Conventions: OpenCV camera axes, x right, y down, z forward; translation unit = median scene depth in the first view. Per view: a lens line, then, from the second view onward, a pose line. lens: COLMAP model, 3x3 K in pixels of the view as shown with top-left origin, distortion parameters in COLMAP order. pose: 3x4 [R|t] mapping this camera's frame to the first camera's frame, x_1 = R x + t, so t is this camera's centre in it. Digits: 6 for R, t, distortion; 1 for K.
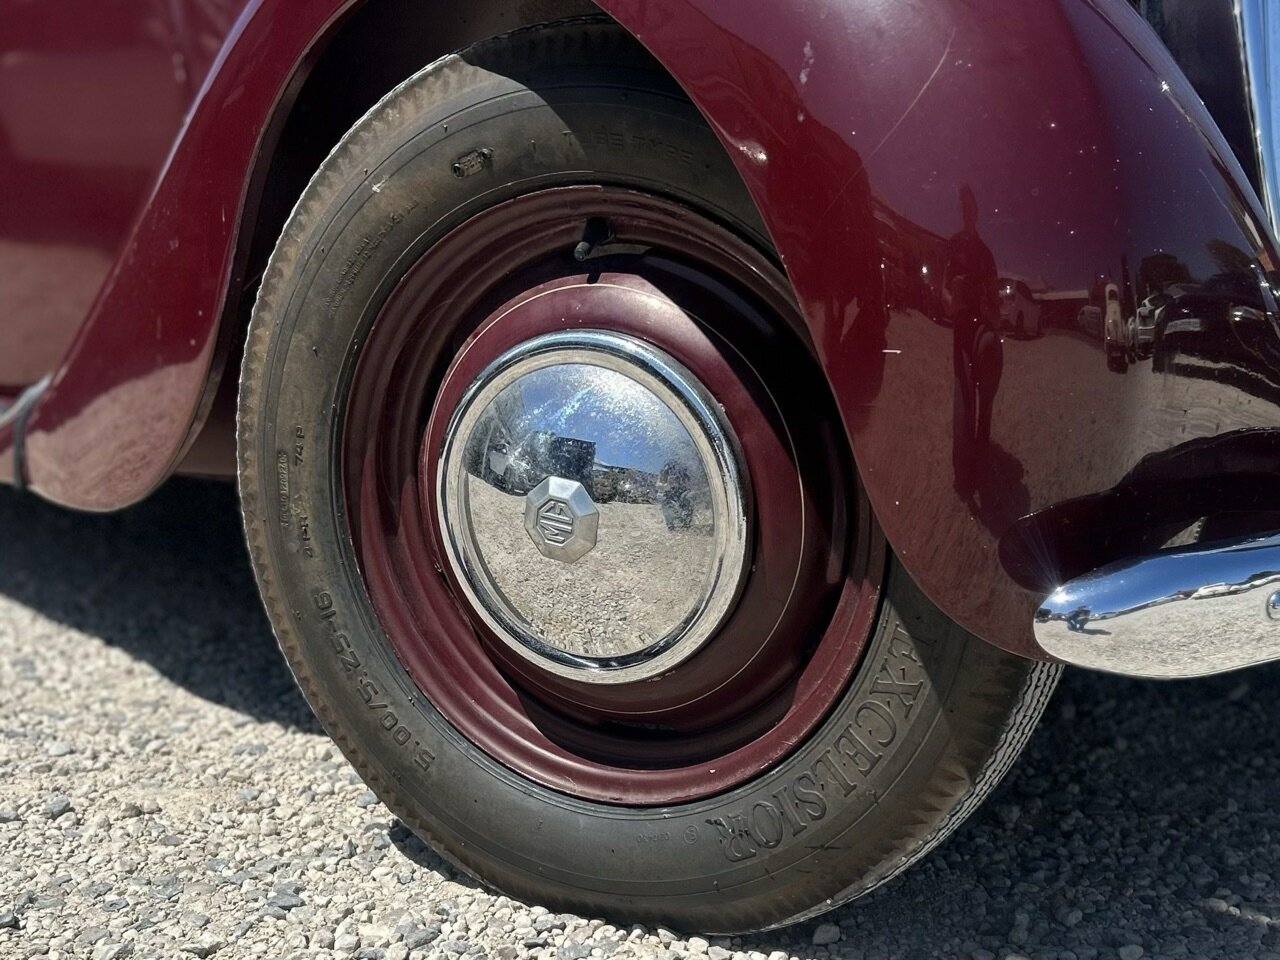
lens RADIAL K [[1714.9, 0, 638.2], [0, 1714.9, 599.6], [0, 0, 1]] dist [0.128742, -0.314587]
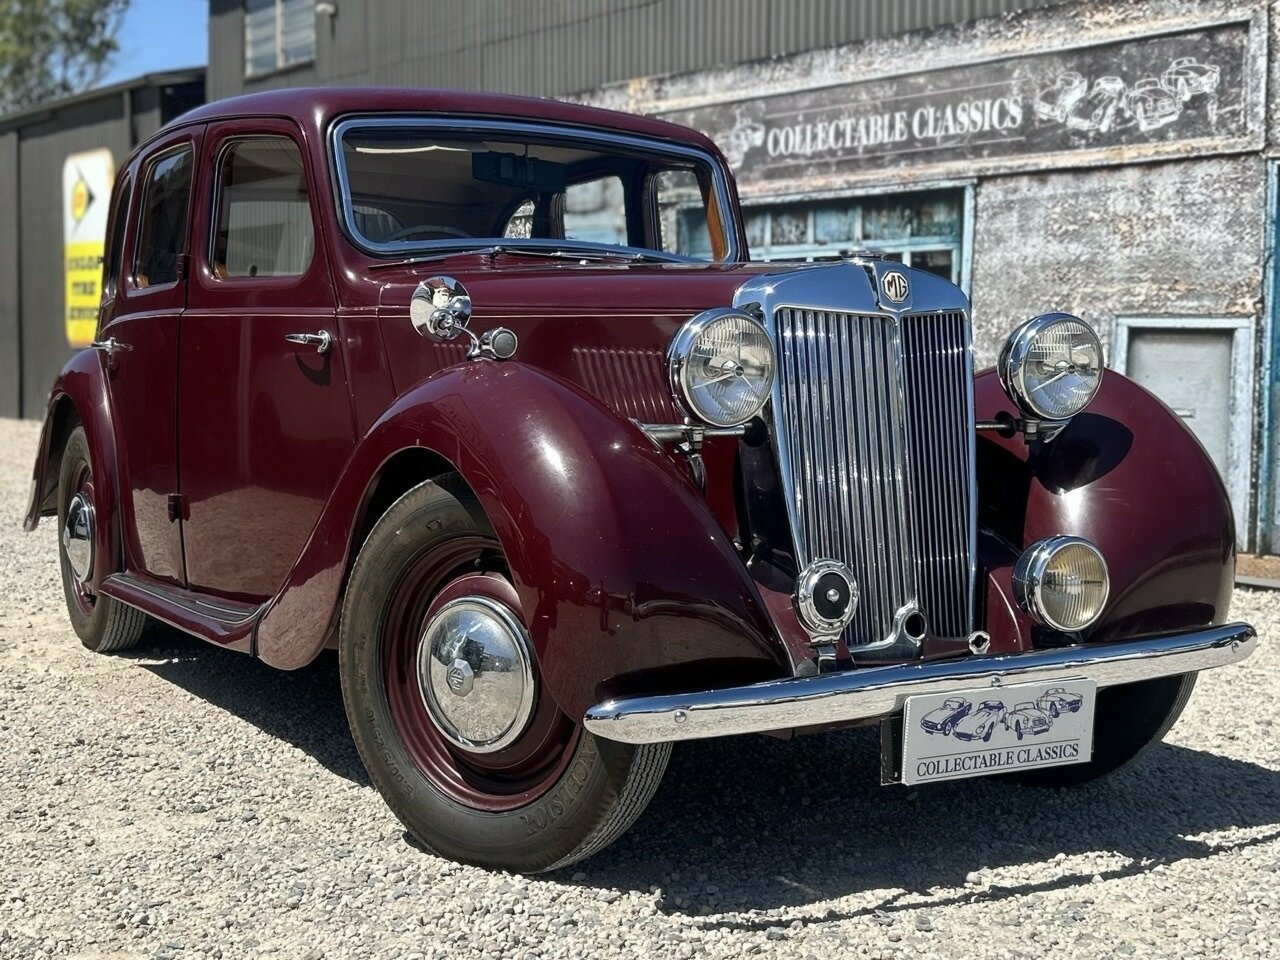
lens RADIAL K [[1694.9, 0, 674.2], [0, 1694.9, 483.2], [0, 0, 1]] dist [0.188924, -0.565337]
pose [[0.990415, 0.019152, -0.136790, 0.447766], [-0.042278, 0.984841, -0.168227, 0.056162], [0.131494, 0.172398, 0.976211, -1.014745]]
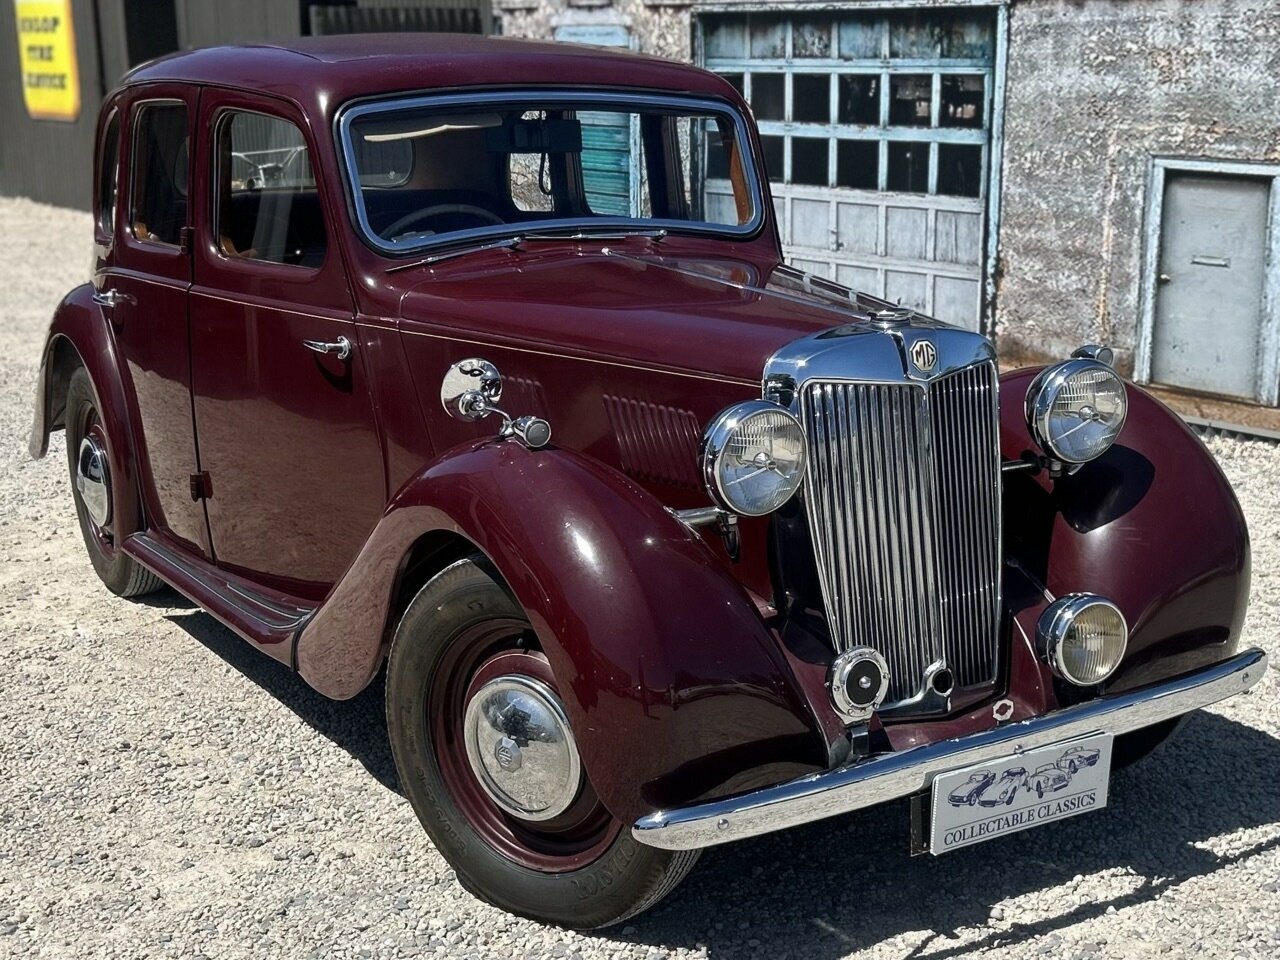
lens RADIAL K [[1782.9, 0, 767.7], [0, 1782.9, 528.2], [0, 0, 1]] dist [0.160333, -0.420167]
pose [[0.995545, 0.017666, -0.092623, 0.443437], [-0.017385, 0.999841, 0.003848, -0.309814], [0.092676, -0.002221, 0.995694, -1.193798]]
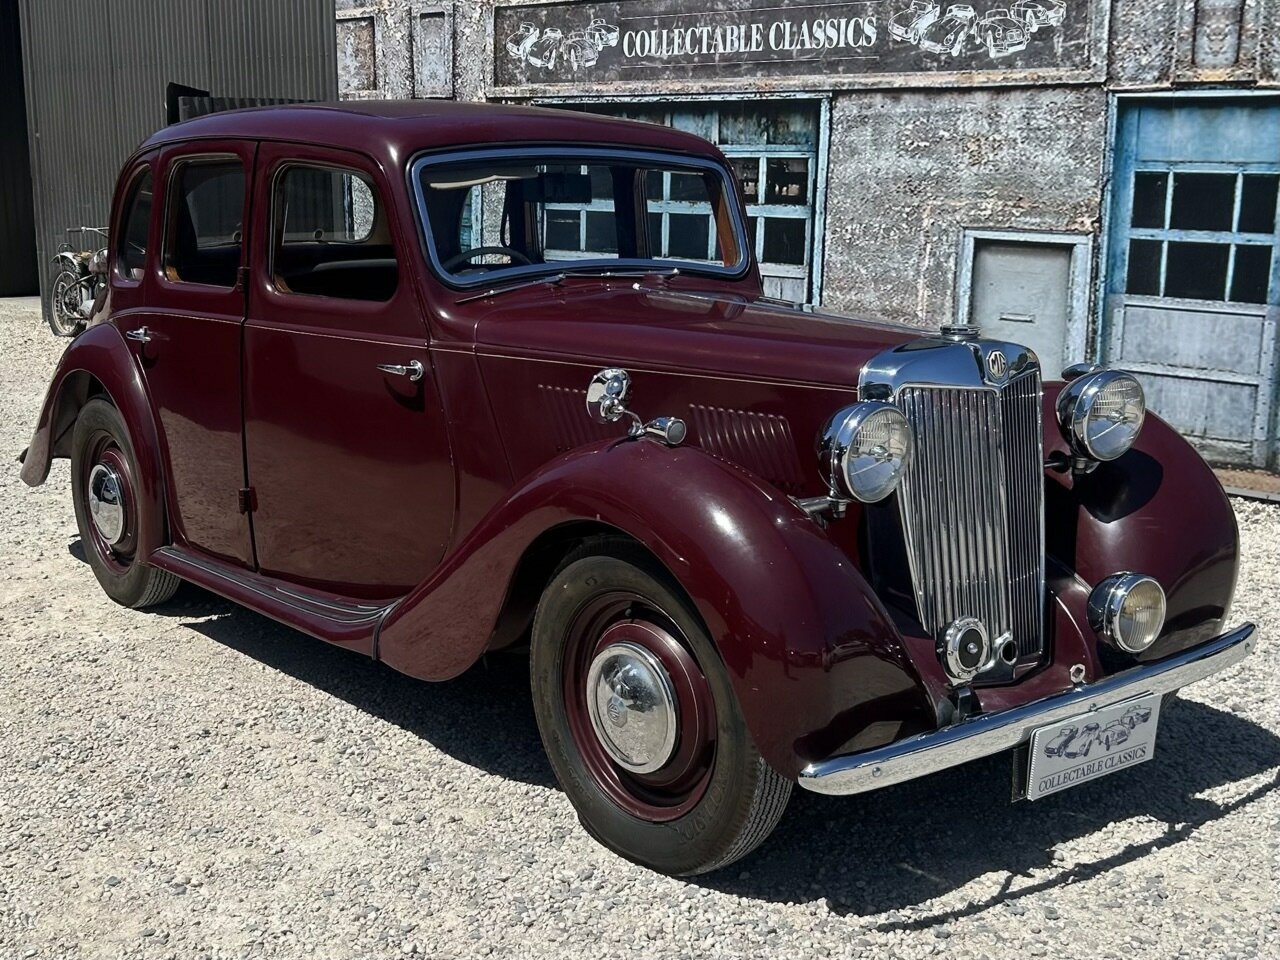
lens RADIAL K [[1578.9, 0, 624.8], [0, 1578.9, 516.6], [0, 0, 1]] dist [0.181052, -0.525851]
pose [[0.999899, 0.006300, -0.012761, -0.036853], [-0.006719, 0.999433, -0.033006, -0.229951], [0.012545, 0.033088, 0.999374, -1.223367]]
